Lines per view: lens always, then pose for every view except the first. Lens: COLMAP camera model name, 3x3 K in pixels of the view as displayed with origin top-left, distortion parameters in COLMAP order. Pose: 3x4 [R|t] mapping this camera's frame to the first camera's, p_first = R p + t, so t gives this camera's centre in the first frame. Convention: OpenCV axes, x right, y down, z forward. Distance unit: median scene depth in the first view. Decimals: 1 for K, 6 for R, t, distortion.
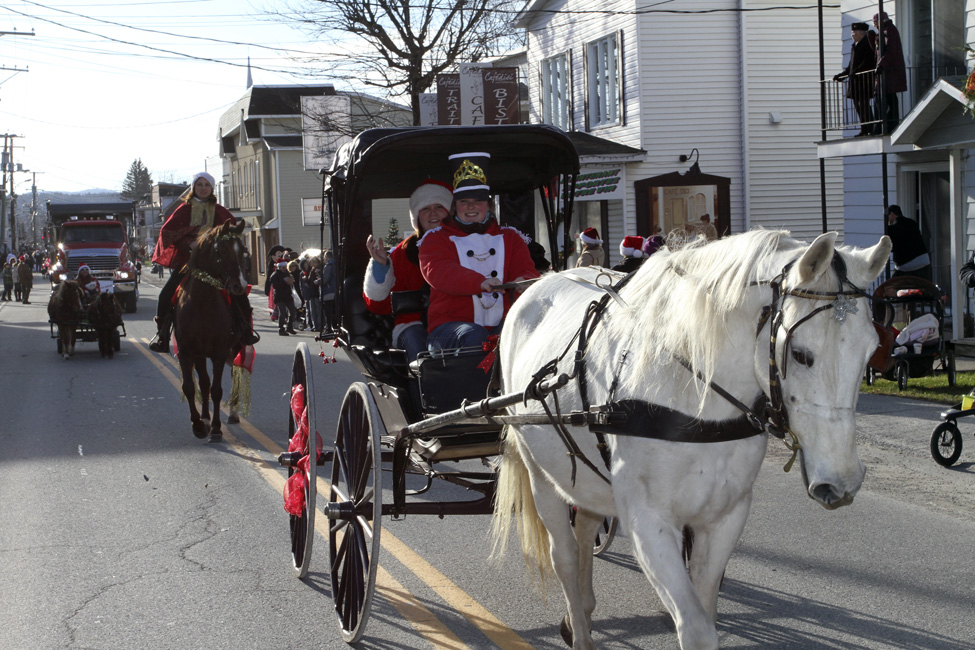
lens RADIAL K [[1806.0, 0, 487.5], [0, 1806.0, 325.0], [0, 0, 1]] dist [0.041793, 0.182552]
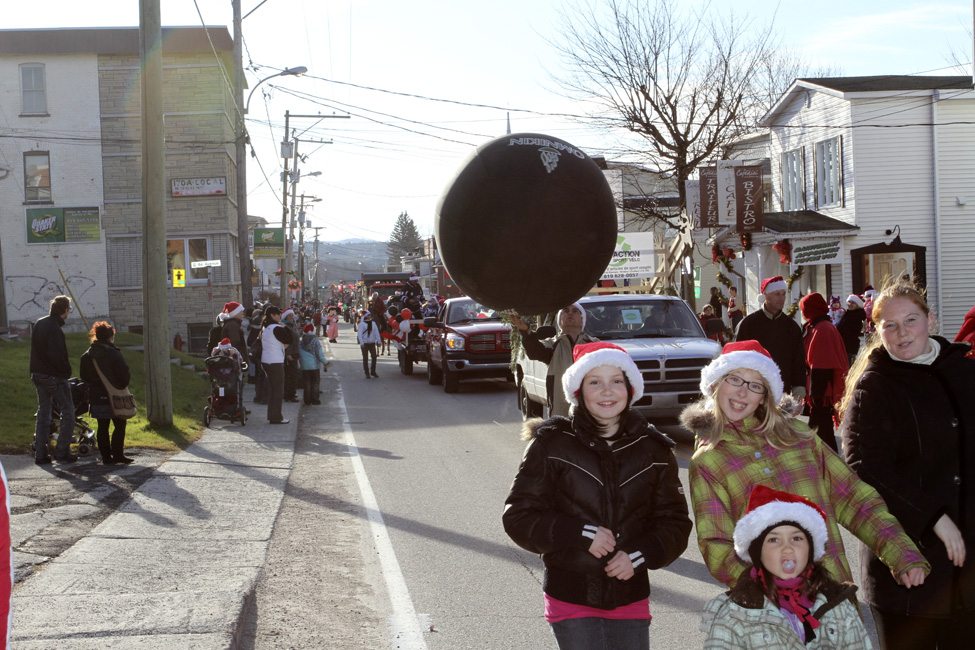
lens RADIAL K [[1806.0, 0, 487.5], [0, 1806.0, 325.0], [0, 0, 1]] dist [0.041793, 0.182552]
pose [[0.990294, -0.001046, -0.138981, 0.001652], [-0.002562, 0.999664, -0.025776, 0.008405], [0.138962, 0.025882, 0.989959, -0.283475]]
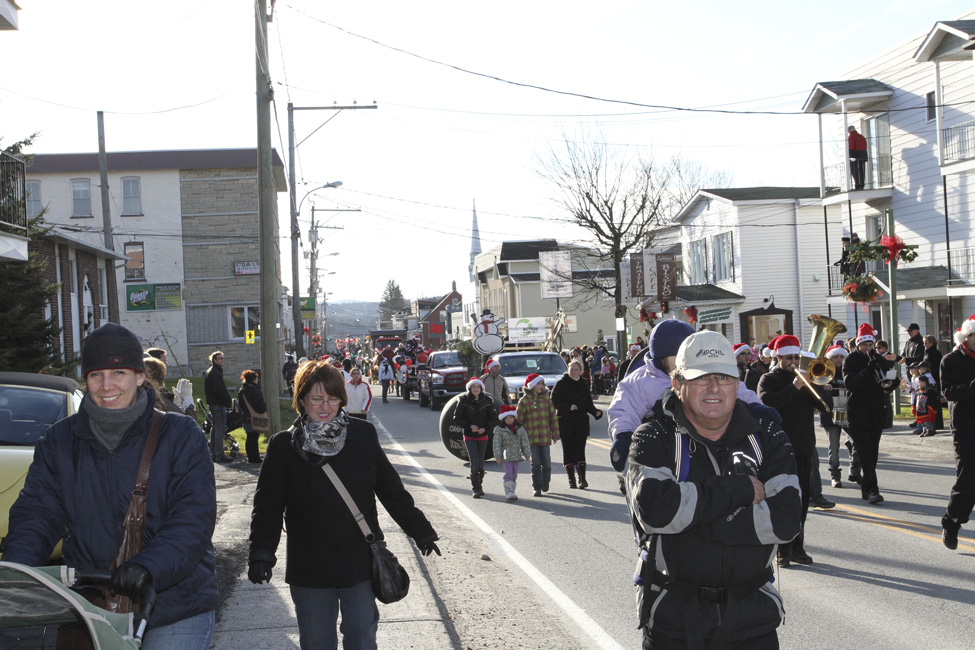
lens RADIAL K [[1459.8, 0, 487.5], [0, 1459.8, 325.0], [0, 0, 1]] dist [0.002463, 0.020536]
pose [[0.992963, -0.013656, -0.117632, 0.000932], [0.007176, 0.998442, -0.055334, 0.010892], [0.118205, 0.054101, 0.991514, -0.414888]]
